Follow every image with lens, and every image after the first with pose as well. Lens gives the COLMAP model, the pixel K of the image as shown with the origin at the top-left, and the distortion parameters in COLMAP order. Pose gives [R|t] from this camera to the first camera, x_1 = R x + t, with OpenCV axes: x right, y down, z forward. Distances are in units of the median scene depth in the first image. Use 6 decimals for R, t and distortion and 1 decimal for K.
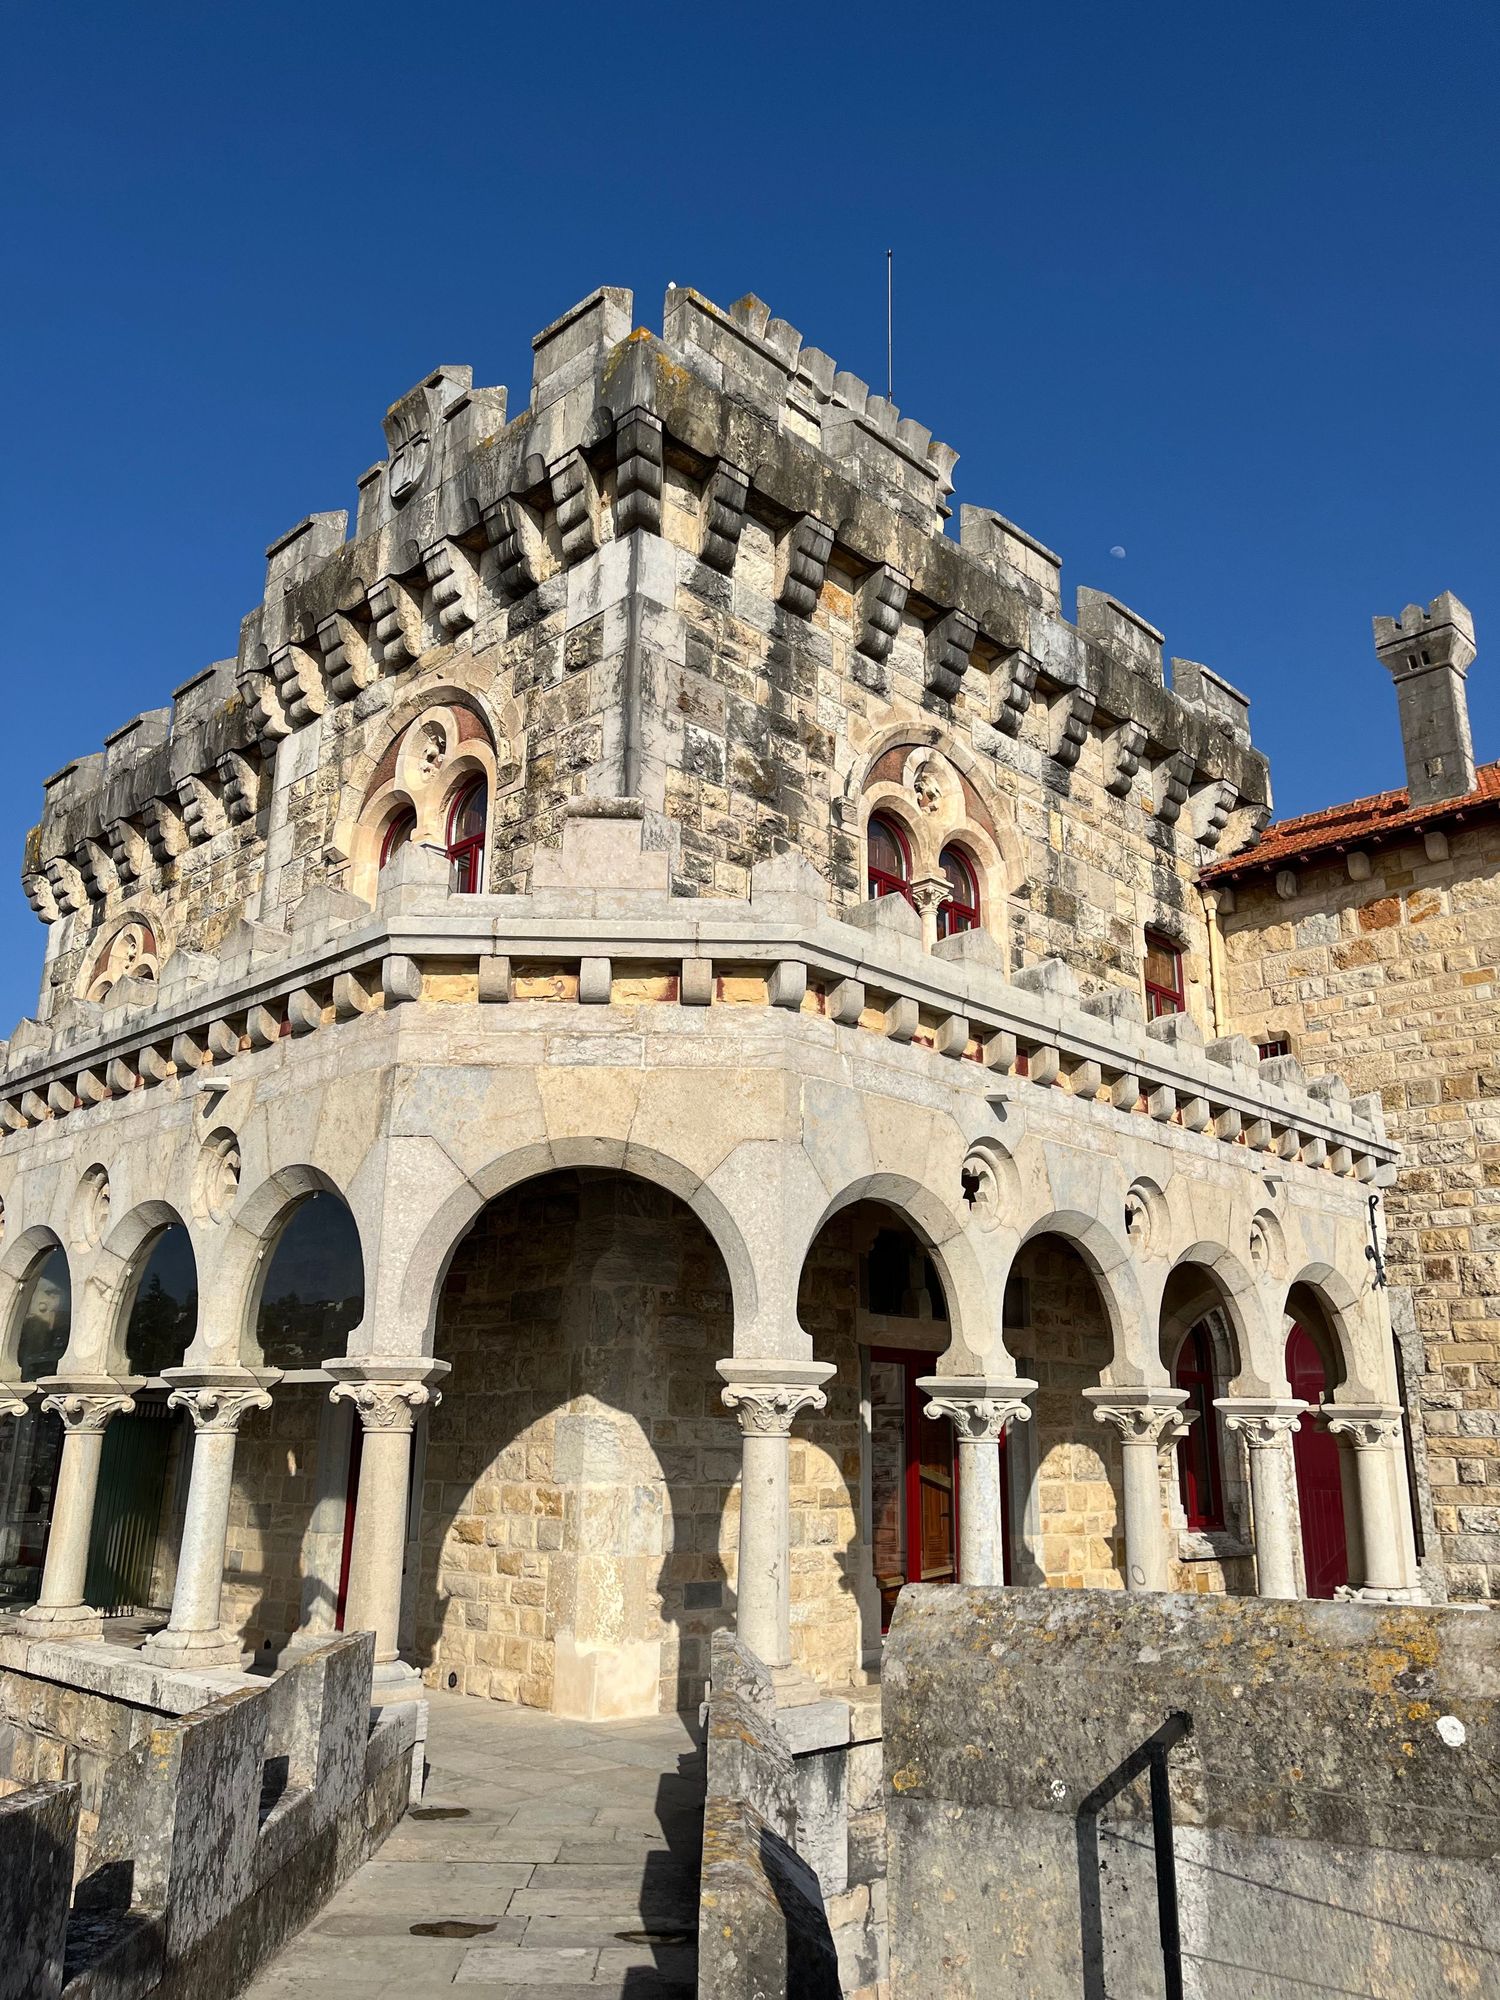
lens RADIAL K [[1527.1, 0, 754.6], [0, 1527.1, 984.6], [0, 0, 1]] dist [0.052443, -0.022452]
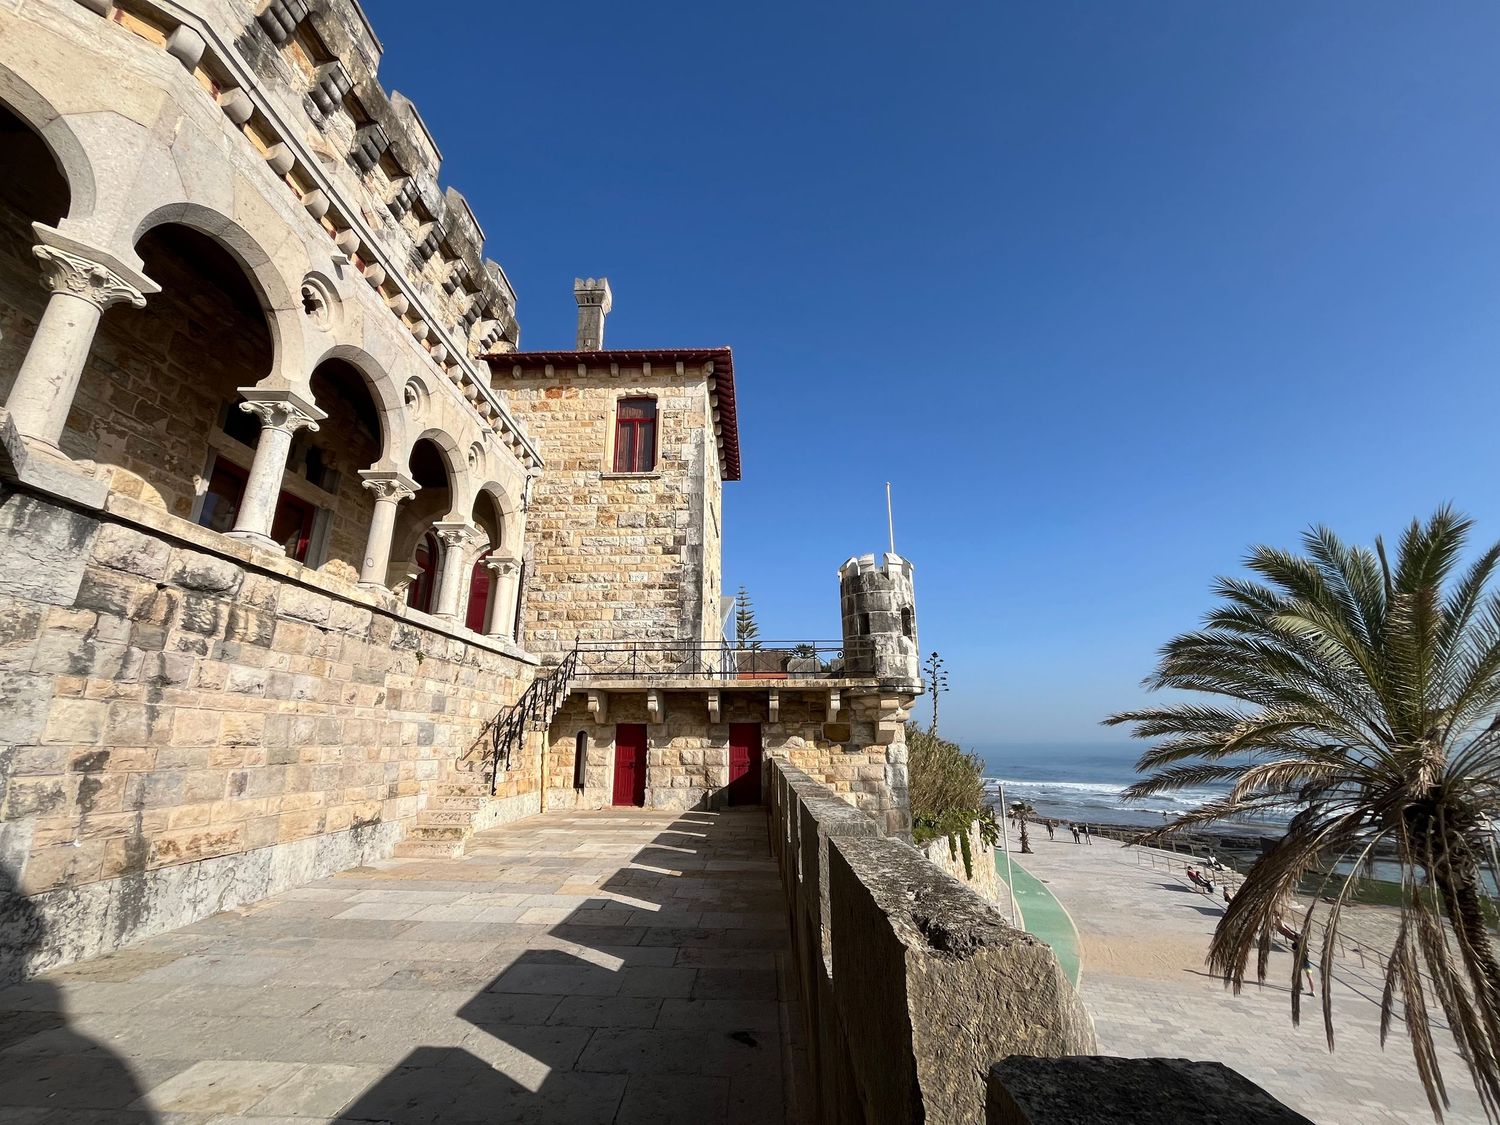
lens RADIAL K [[613.0, 0, 748.7], [0, 613.0, 562.3], [0, 0, 1]] dist [-0.006955, 0.000912]
pose [[0.734626, 0.178051, 0.654693, 0.068821], [-0.181696, 0.981334, -0.063005, 0.232202], [-0.653691, -0.072670, 0.753265, 0.102684]]
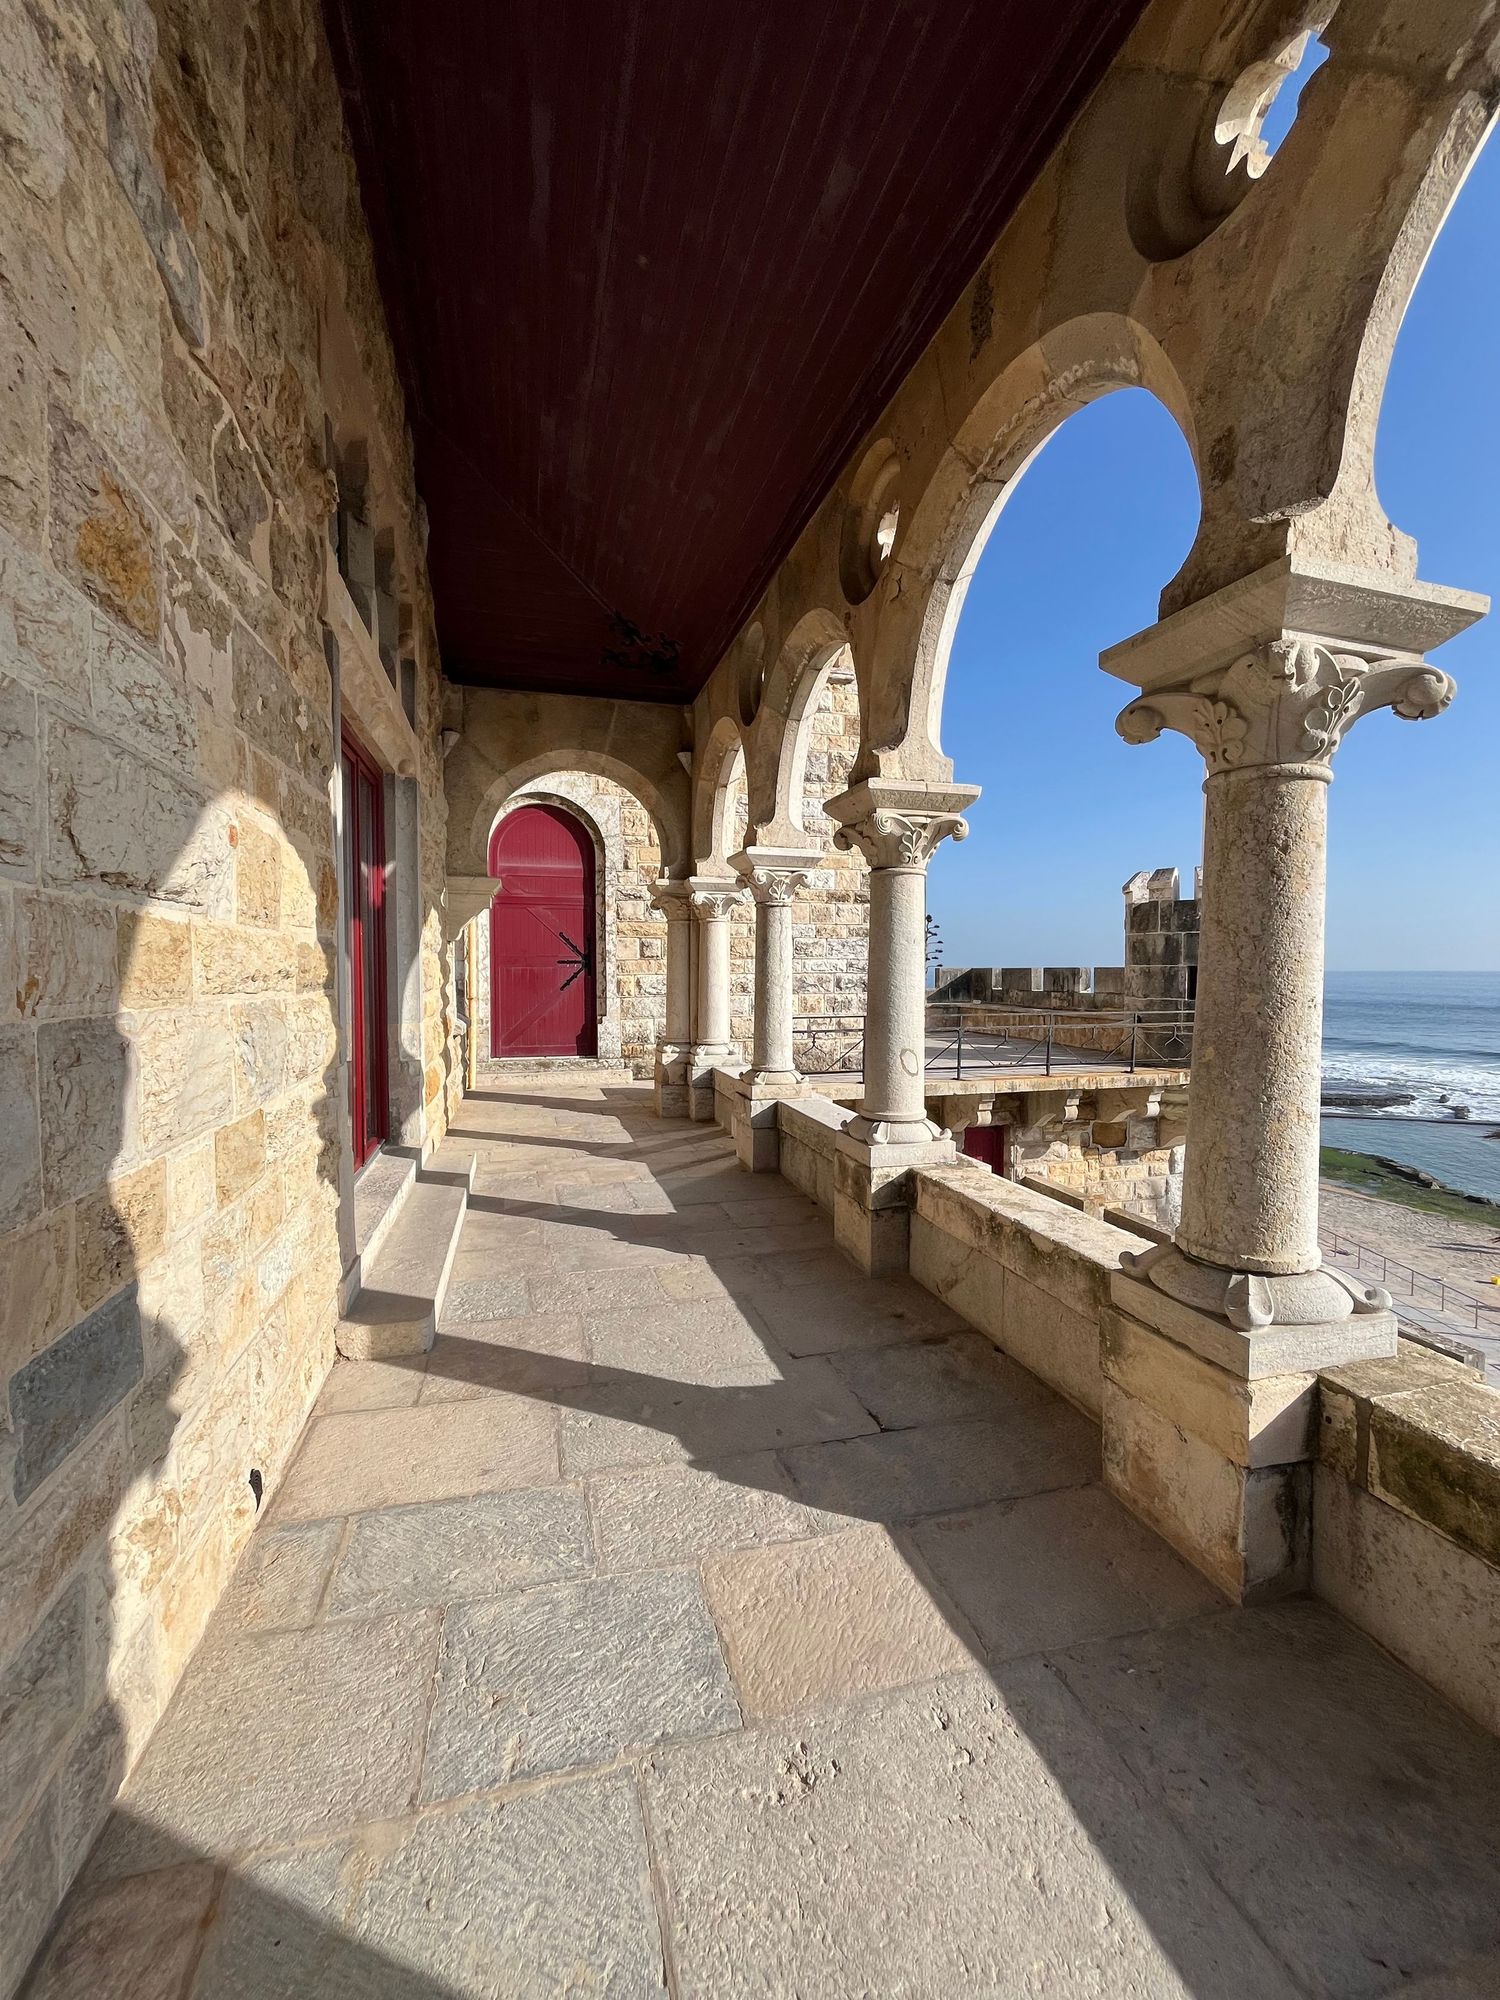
lens RADIAL K [[817.3, 0, 747.4], [0, 817.3, 1007.1], [0, 0, 1]] dist [-0.006955, 0.000912]
pose [[0.510411, -0.051085, 0.858412, -0.057577], [-0.240003, 0.950105, 0.199247, 0.206342], [-0.825760, -0.307720, 0.472683, 0.602003]]
